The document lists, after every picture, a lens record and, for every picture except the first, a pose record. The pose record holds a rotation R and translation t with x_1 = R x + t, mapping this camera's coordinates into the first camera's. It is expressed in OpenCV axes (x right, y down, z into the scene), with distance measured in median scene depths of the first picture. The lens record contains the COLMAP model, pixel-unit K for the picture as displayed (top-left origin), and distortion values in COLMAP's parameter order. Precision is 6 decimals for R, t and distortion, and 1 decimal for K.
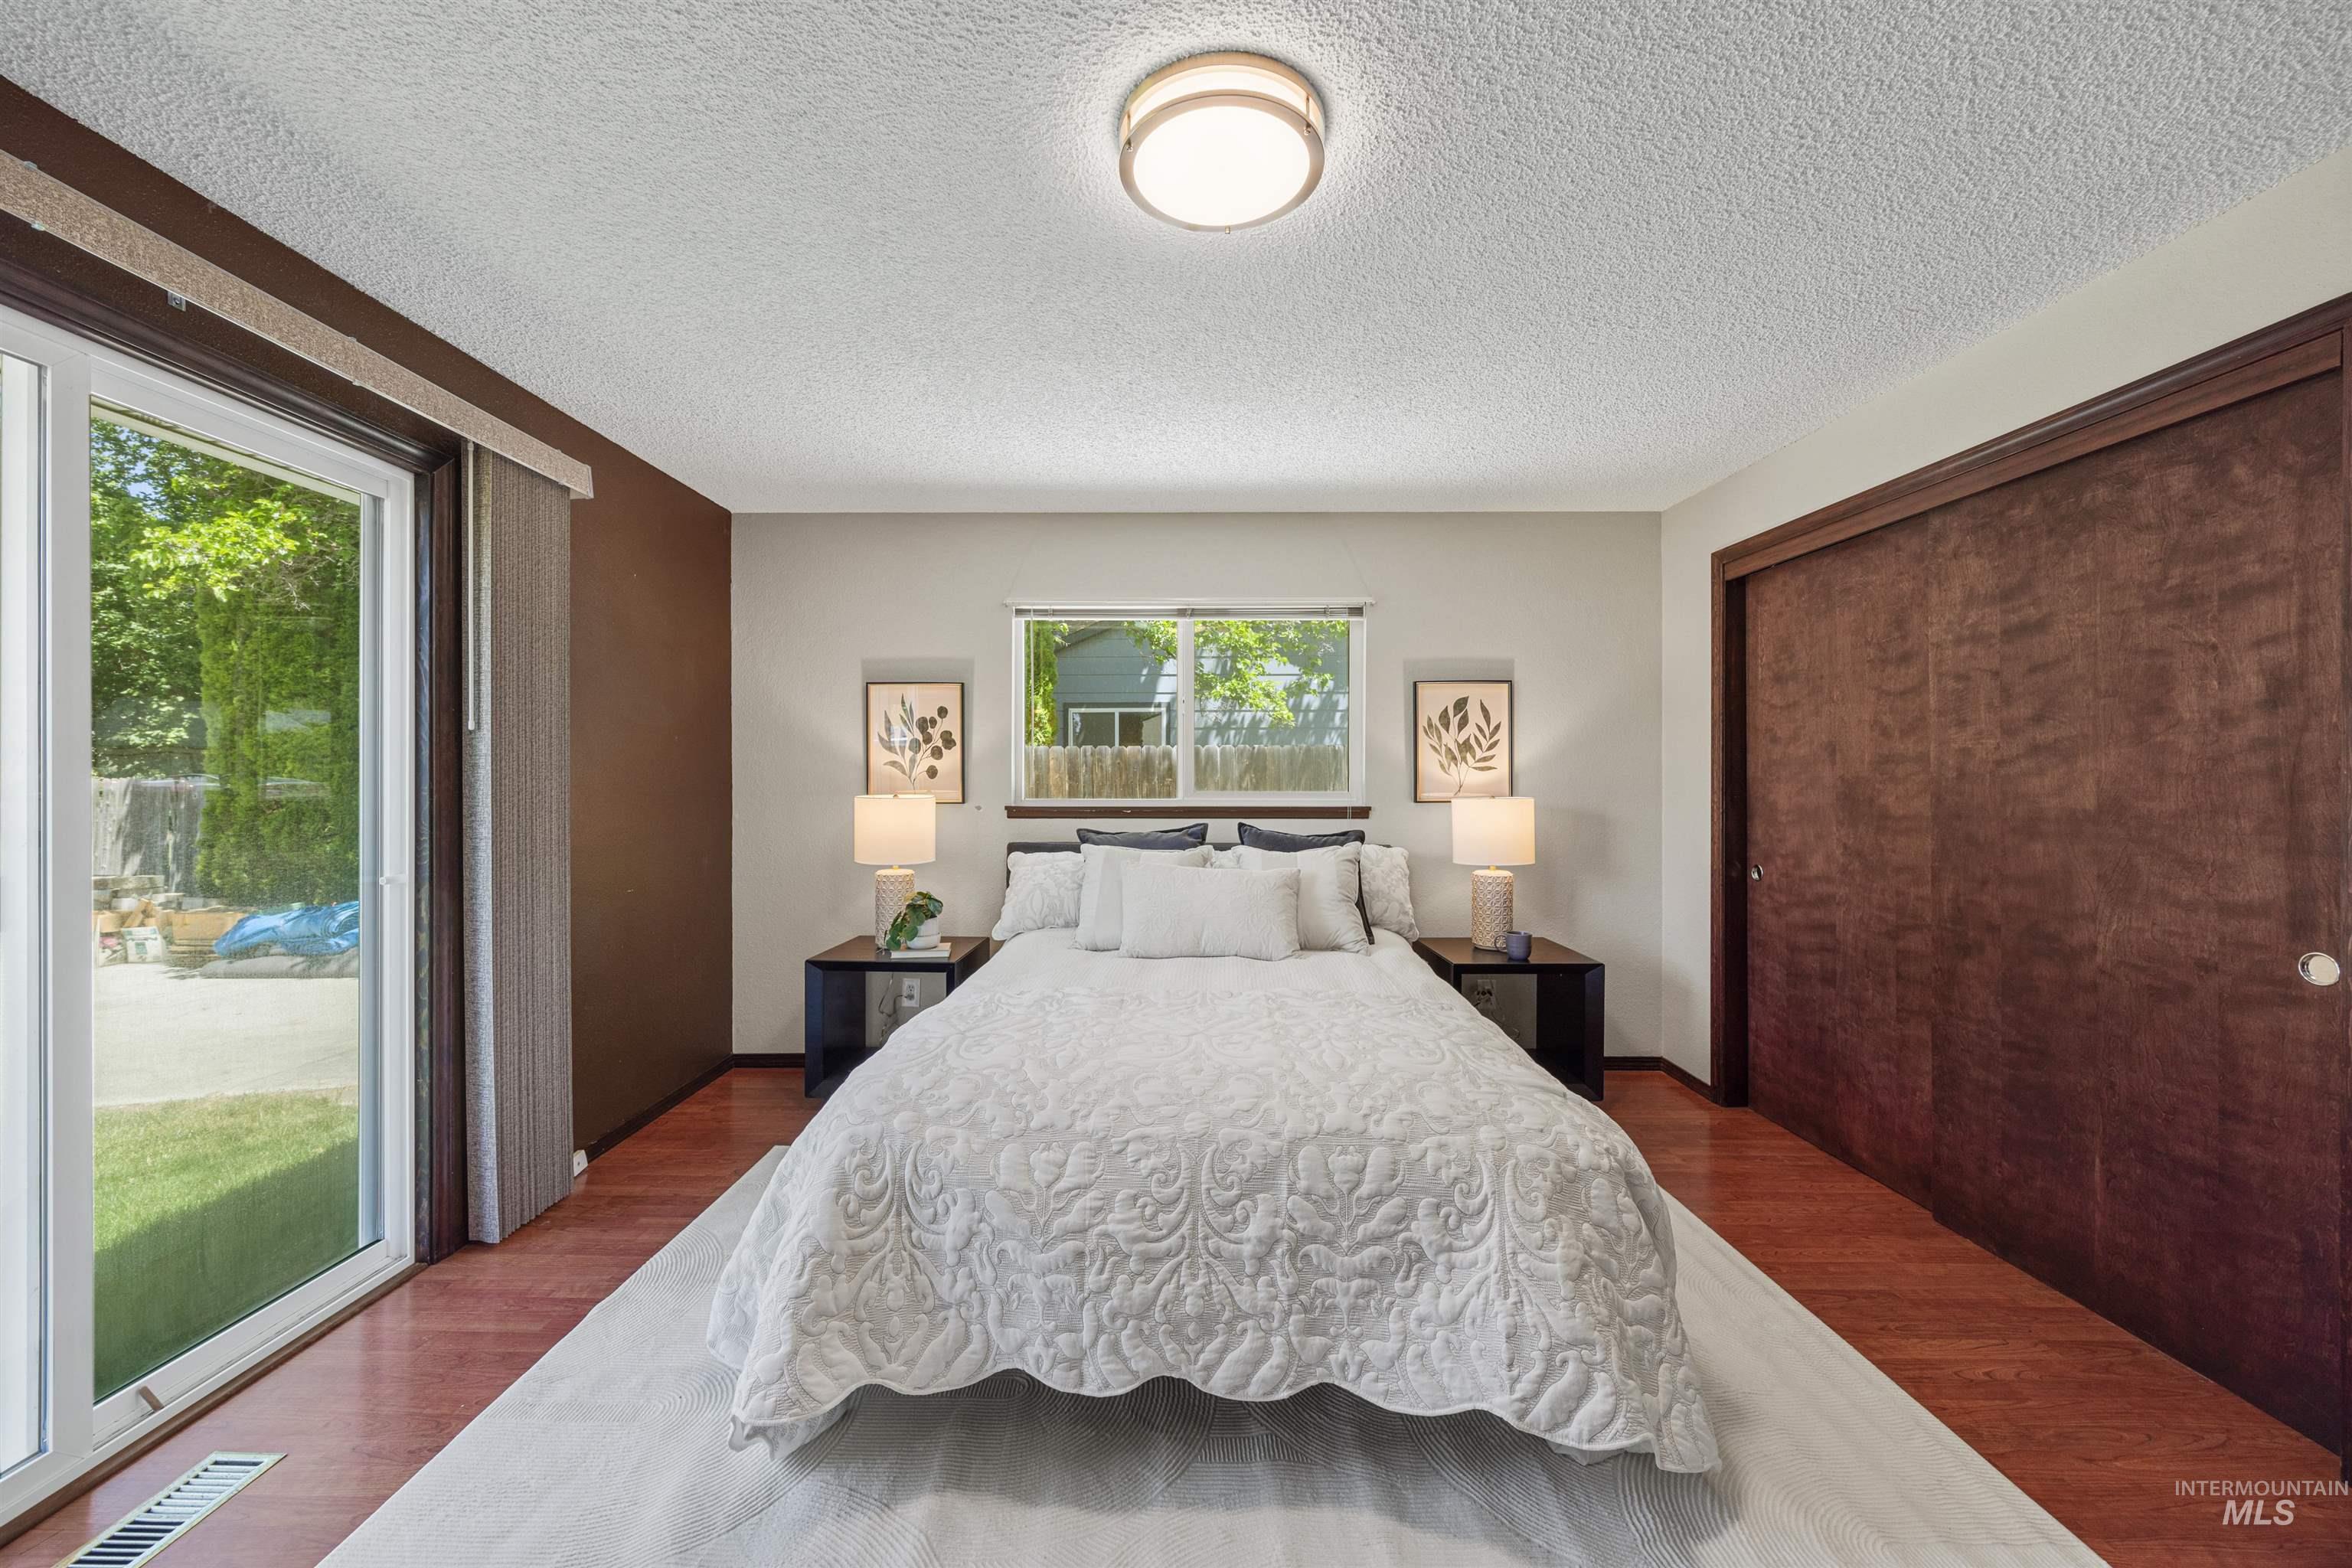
lens RADIAL K [[904.5, 0, 1178.6], [0, 904.5, 781.5], [0, 0, 1]] dist [0.001812, -0.000349]
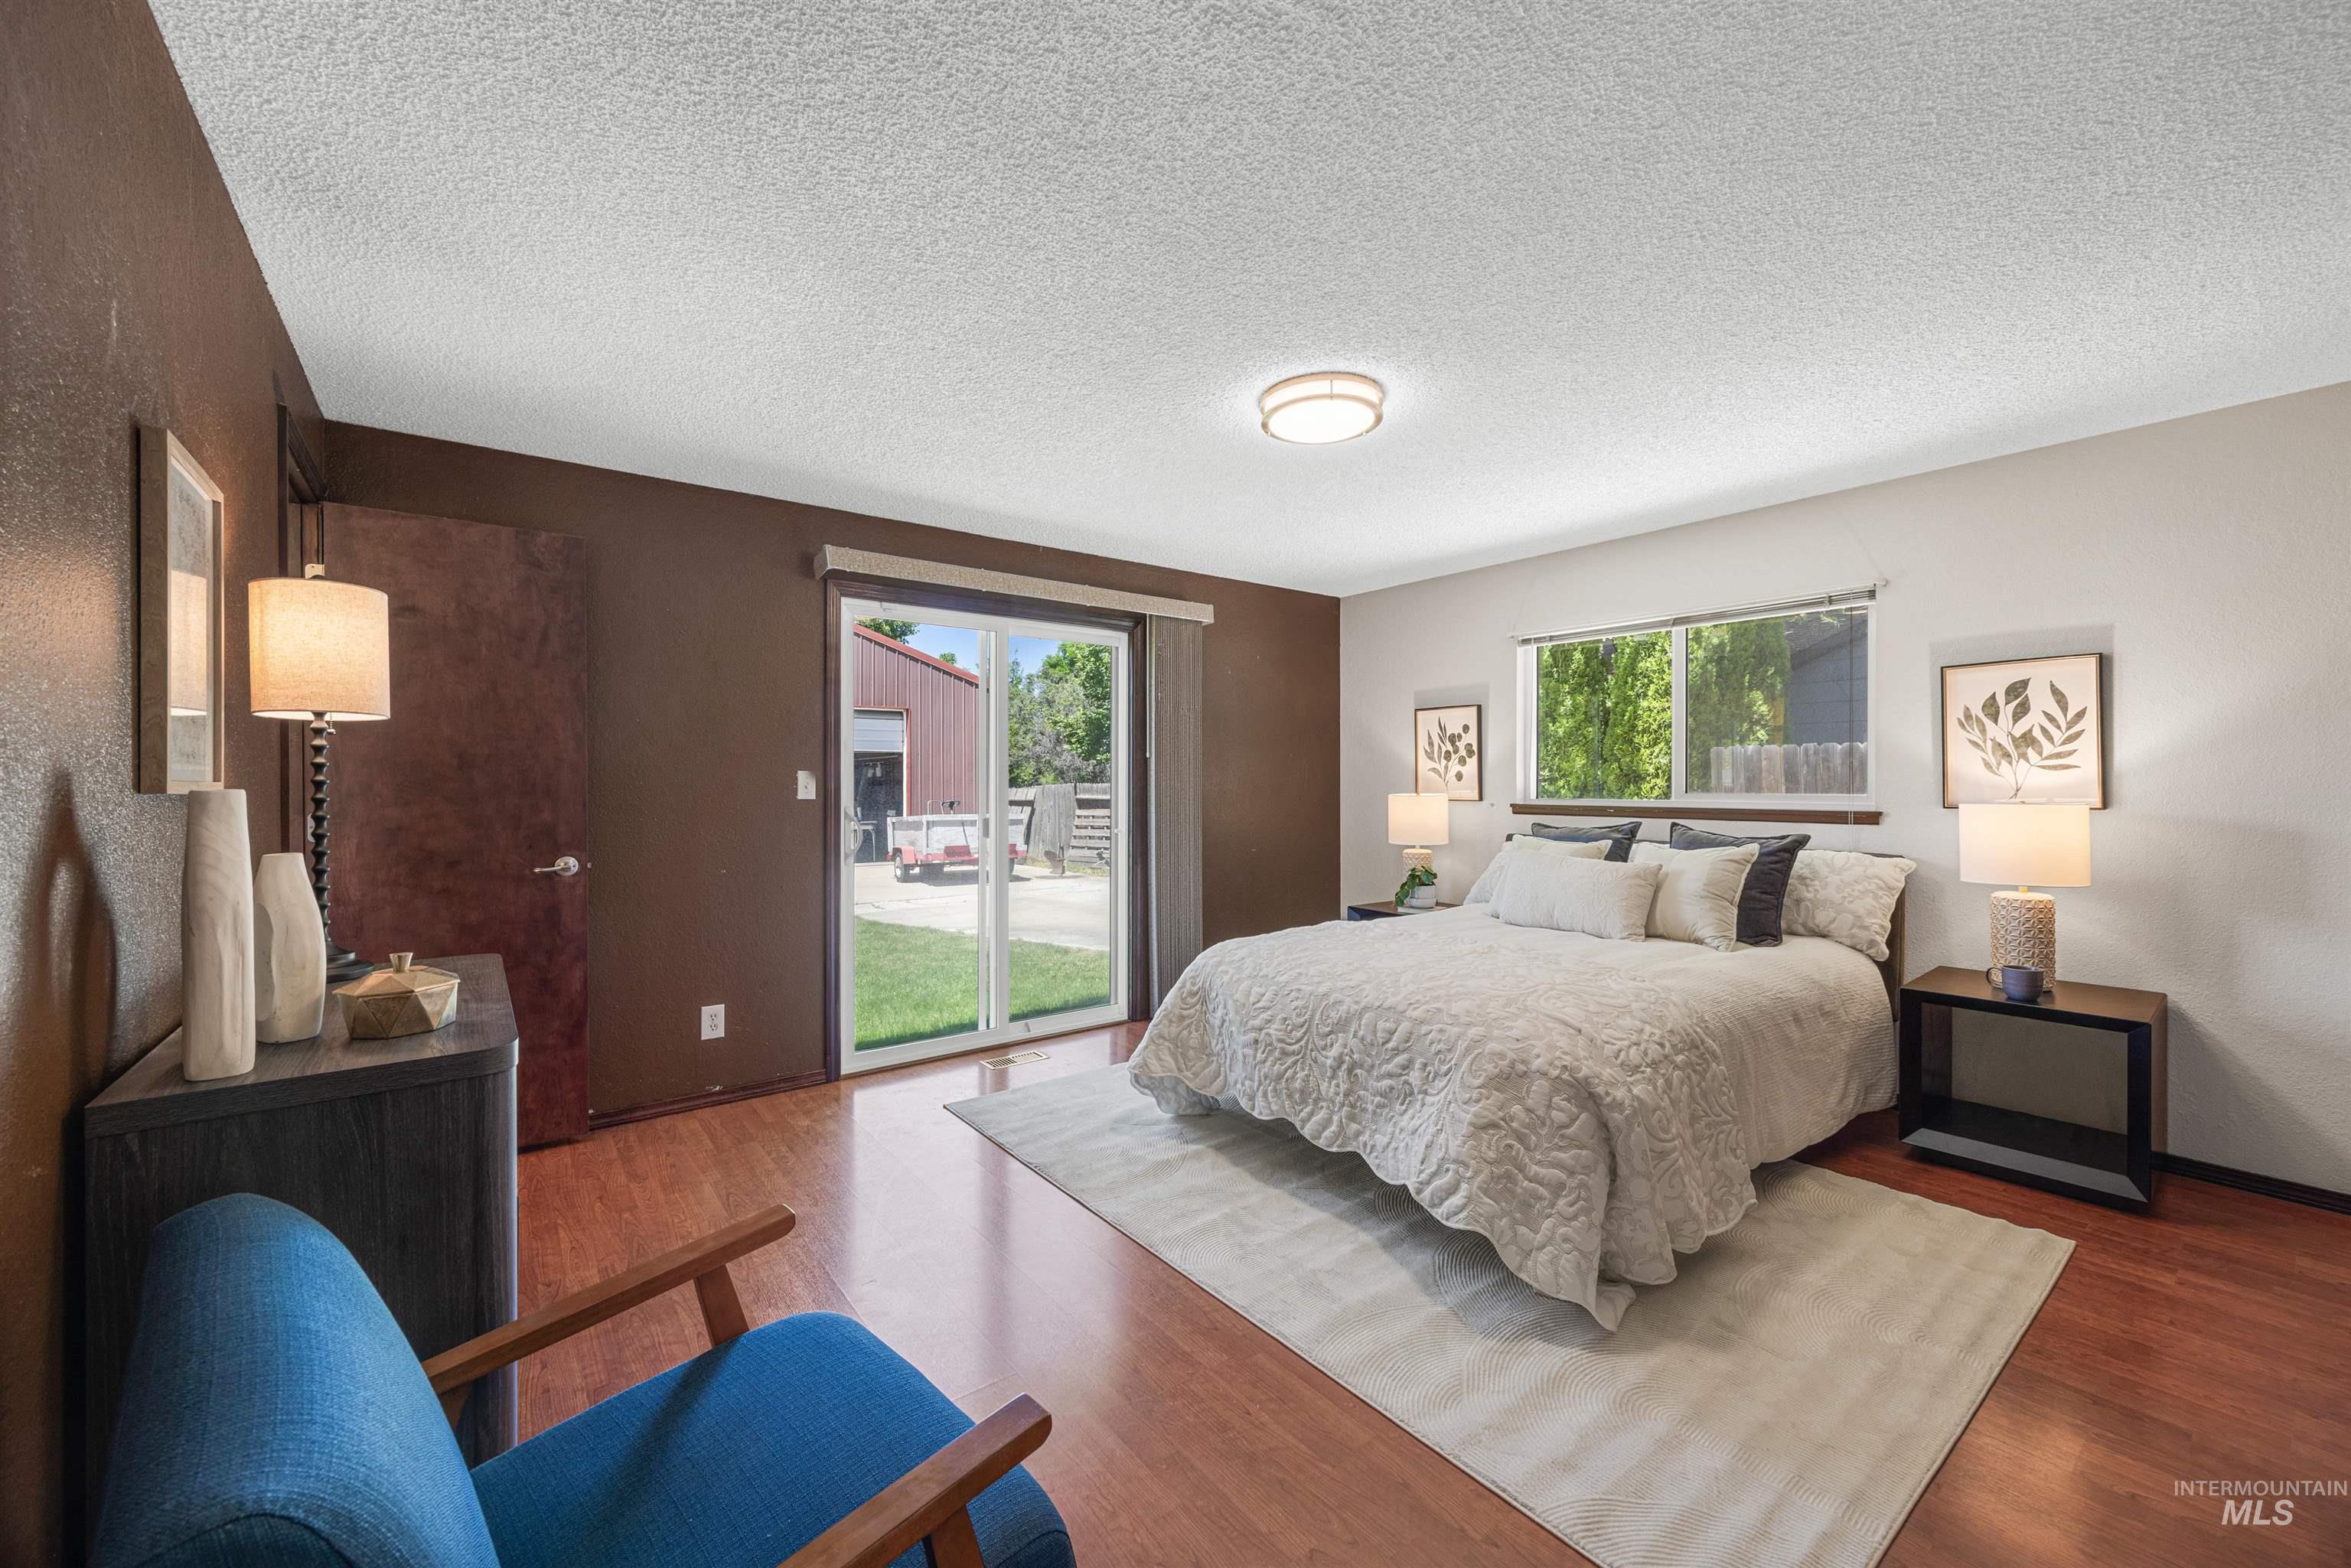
lens RADIAL K [[904.1, 0, 1163.1], [0, 904.1, 781.4], [0, 0, 1]] dist [0.001812, -0.000349]
pose [[0.608309, -0.002001, -0.793698, 1.003577], [-0.000923, 0.999994, -0.003228, 0.002573], [0.793700, 0.002696, 0.608304, -0.216043]]
